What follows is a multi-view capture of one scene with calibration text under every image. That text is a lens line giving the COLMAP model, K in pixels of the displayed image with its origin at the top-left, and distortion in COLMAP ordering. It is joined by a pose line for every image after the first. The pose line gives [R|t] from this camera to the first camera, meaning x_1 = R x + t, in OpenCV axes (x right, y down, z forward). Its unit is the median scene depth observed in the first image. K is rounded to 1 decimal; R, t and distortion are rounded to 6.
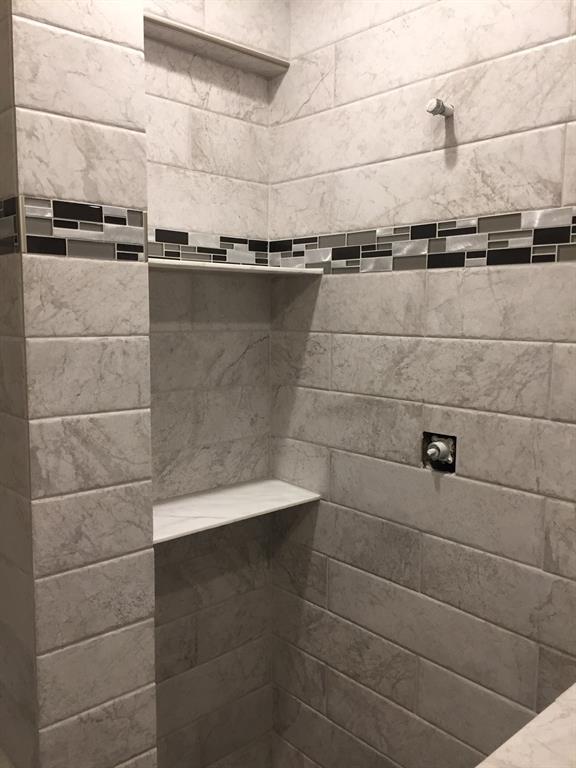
lens RADIAL K [[666.5, 0, 289.6], [0, 666.5, 386.1], [0, 0, 1]] dist [0.061388, -0.102346]
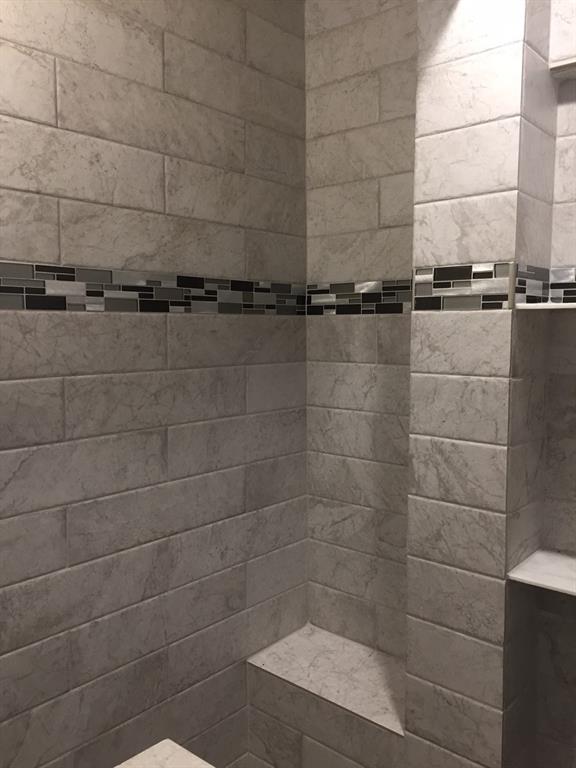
lens RADIAL K [[666.5, 0, 288.3], [0, 666.5, 385.5], [0, 0, 1]] dist [0.061388, -0.102346]
pose [[0.094340, 0.071783, -0.992949, 0.863594], [-0.116220, 0.991371, 0.060627, -0.092963], [0.988733, 0.109681, 0.101868, 0.583596]]
